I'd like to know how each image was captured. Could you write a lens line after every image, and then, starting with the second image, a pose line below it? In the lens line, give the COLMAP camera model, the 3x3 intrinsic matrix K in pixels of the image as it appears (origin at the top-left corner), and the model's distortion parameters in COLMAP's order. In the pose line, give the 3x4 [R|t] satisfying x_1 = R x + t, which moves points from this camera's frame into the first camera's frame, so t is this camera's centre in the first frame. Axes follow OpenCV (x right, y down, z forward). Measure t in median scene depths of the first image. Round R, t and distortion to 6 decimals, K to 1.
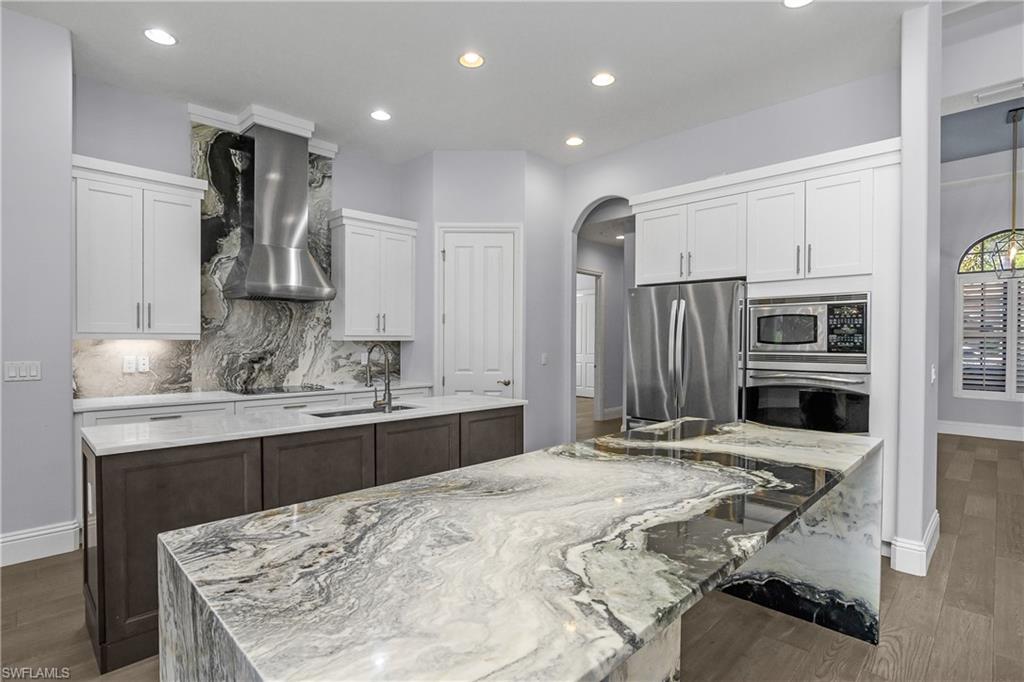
lens RADIAL K [[503.7, 0, 506.6], [0, 503.7, 346.6], [0, 0, 1]] dist [-0.020706, 0.001901]
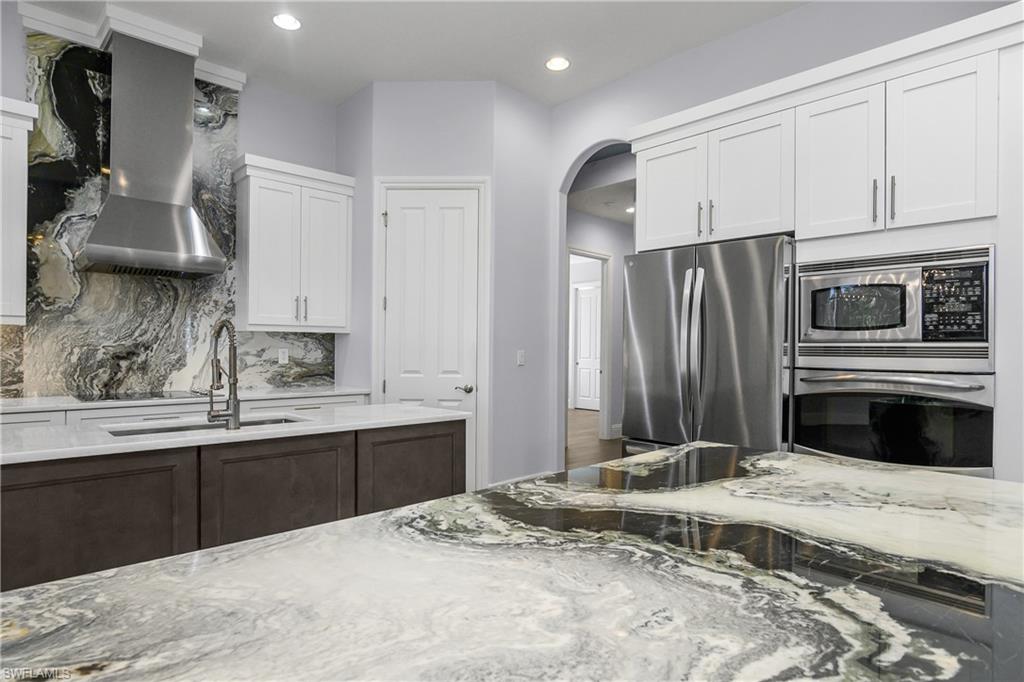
lens RADIAL K [[557.0, 0, 506.4], [0, 557.0, 349.8], [0, 0, 1]] dist [-0.034035, 0.014027]
pose [[0.999663, 0.004759, -0.025518, 0.092483], [-0.004964, 0.999956, -0.007972, 0.023268], [0.025478, 0.008096, 0.999643, 0.208736]]
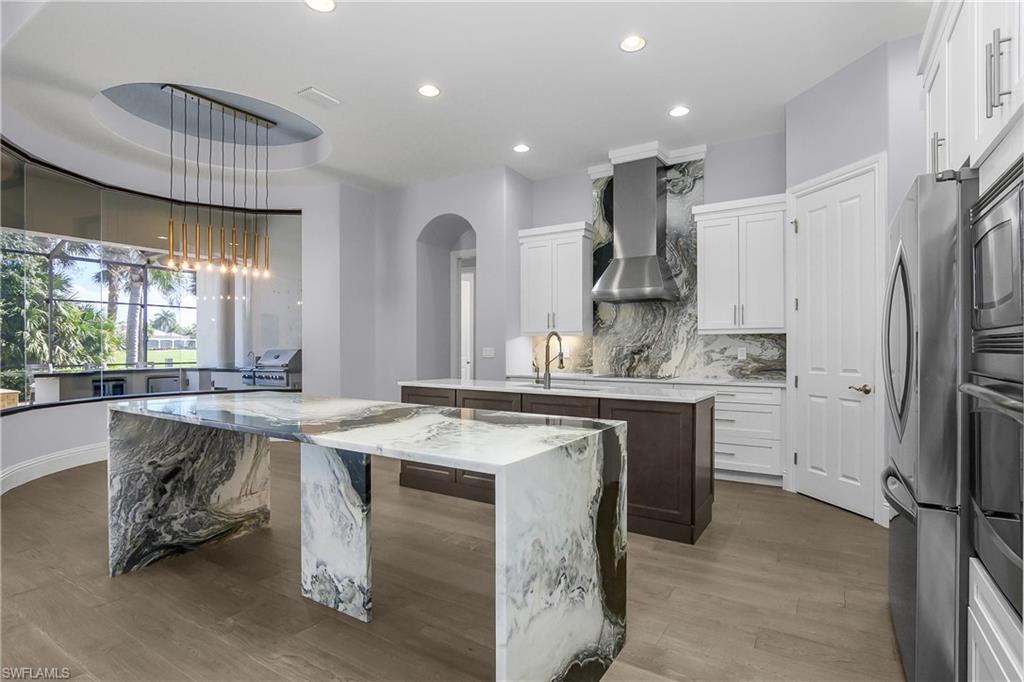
lens RADIAL K [[513.0, 0, 508.7], [0, 513.0, 348.7], [0, 0, 1]] dist [-0.020068, 0.001446]
pose [[0.220800, 0.000283, -0.975319, 0.679943], [-0.009352, 0.999955, -0.001827, 0.025229], [0.975274, 0.009524, 0.220793, 0.437442]]
